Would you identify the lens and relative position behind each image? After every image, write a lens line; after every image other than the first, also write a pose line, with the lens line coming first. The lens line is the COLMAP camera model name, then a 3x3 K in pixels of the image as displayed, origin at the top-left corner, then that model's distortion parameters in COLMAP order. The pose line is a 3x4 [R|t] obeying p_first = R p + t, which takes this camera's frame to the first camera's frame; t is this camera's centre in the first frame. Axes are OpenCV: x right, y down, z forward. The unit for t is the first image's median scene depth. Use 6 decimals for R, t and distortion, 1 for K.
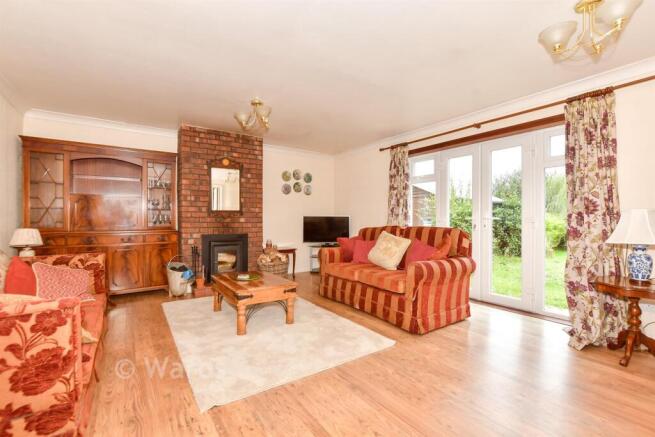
lens RADIAL K [[288.9, 0, 327.5], [0, 288.9, 218.5], [0, 0, 1]] dist [-0.017914, -0.000017]
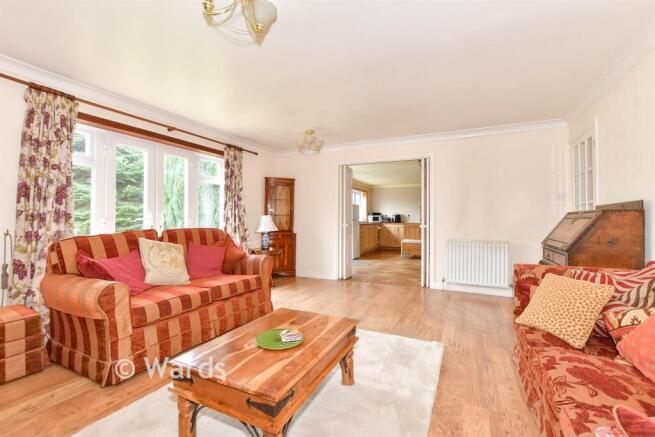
lens RADIAL K [[288.9, 0, 327.5], [0, 288.9, 218.5], [0, 0, 1]] dist [-0.017914, -0.000017]
pose [[-0.481704, -0.000010, 0.876334, -0.630759], [-0.005995, 0.999977, -0.003284, -0.001479], [-0.876313, -0.006835, -0.481693, 0.970079]]
